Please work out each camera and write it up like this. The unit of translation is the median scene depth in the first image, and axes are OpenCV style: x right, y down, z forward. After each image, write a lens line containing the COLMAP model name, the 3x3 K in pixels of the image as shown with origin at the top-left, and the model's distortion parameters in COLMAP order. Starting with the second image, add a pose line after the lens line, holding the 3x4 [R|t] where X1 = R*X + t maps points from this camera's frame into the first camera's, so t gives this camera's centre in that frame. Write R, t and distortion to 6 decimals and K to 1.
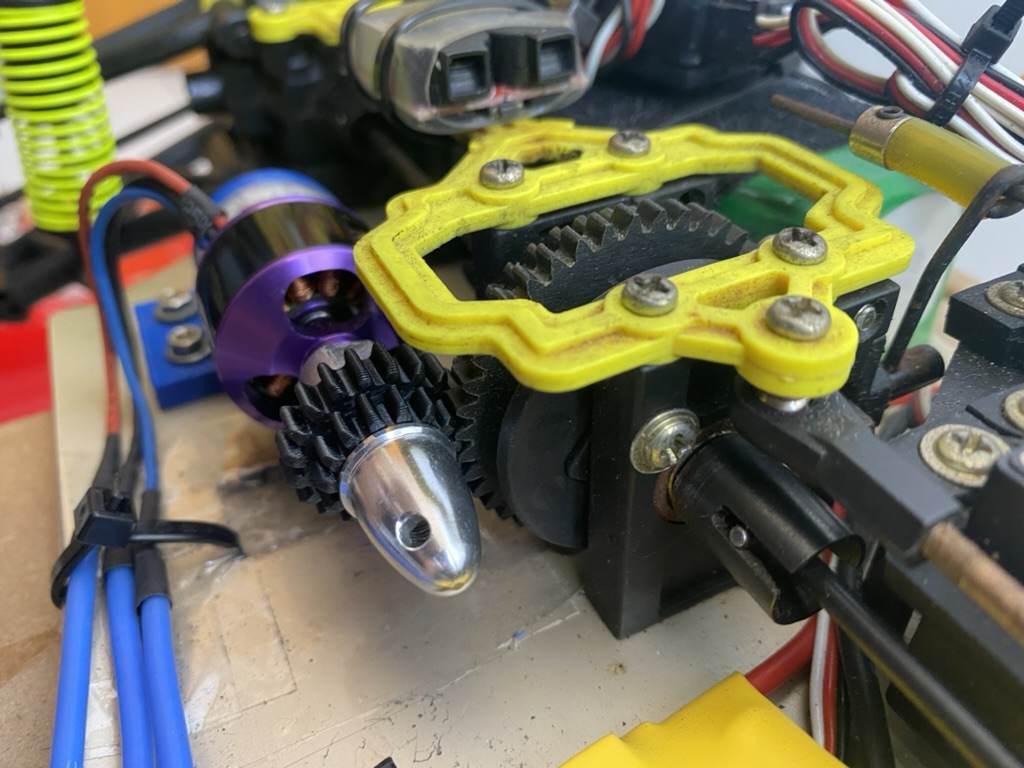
lens RADIAL K [[802.6, 0, 508.0], [0, 802.6, 408.9], [0, 0, 1]] dist [-0.057805, 0.004523]
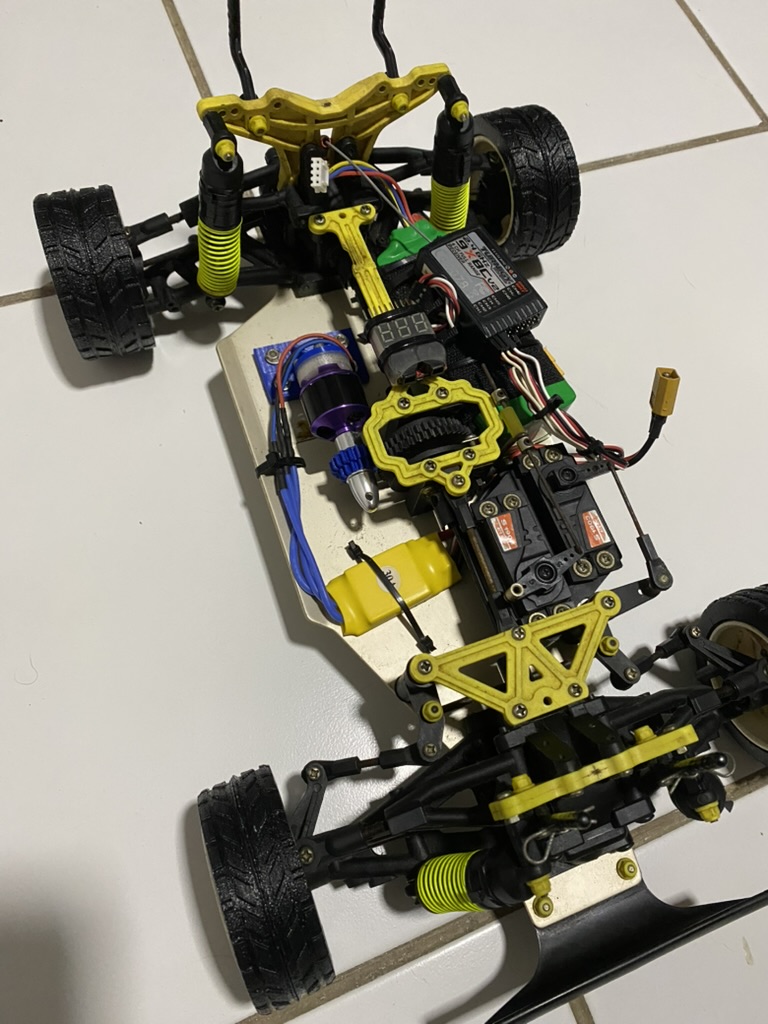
lens RADIAL K [[764.0, 0, 384.0], [0, 764.0, 512.0], [0, 0, 1]] dist [-0.002983, -0.000506]
pose [[0.985898, 0.148169, 0.077786, -0.291015], [-0.167212, 0.853626, 0.493317, -1.560308], [0.006695, -0.499367, 0.866364, -2.224650]]
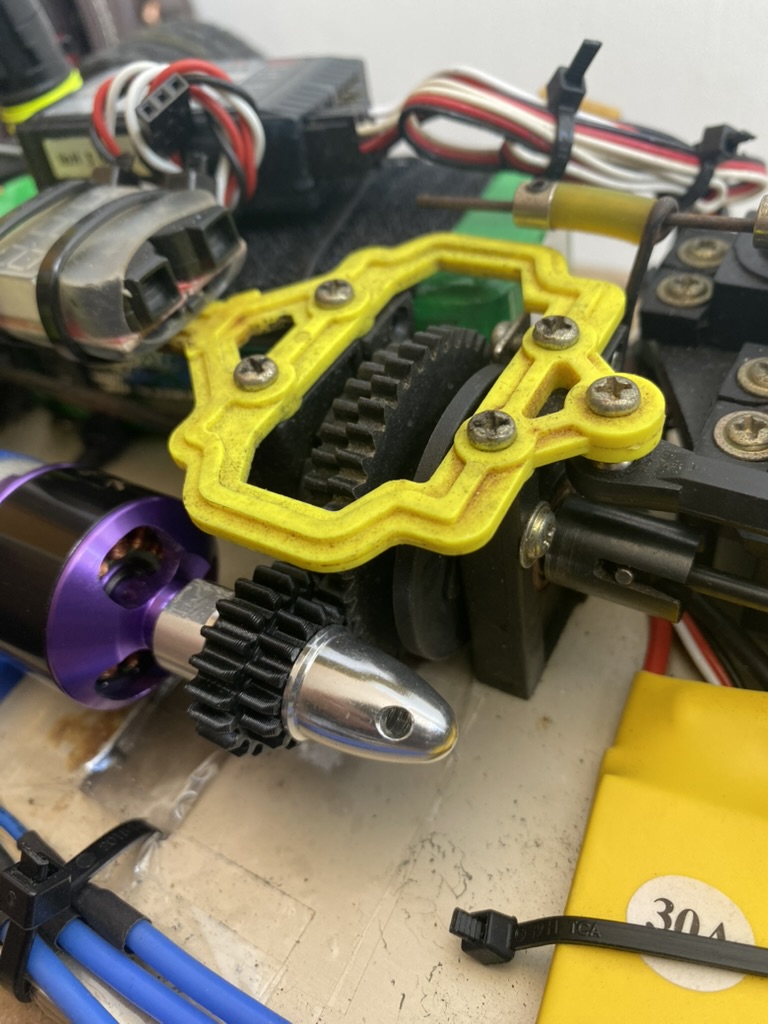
lens RADIAL K [[802.6, 0, 384.0], [0, 802.6, 512.0], [0, 0, 1]] dist [-0.057805, 0.004523]
pose [[0.822756, -0.469731, 0.320040, -0.283801], [0.449389, 0.882338, 0.139746, -0.208922], [-0.348027, 0.028846, 0.937041, -0.000215]]
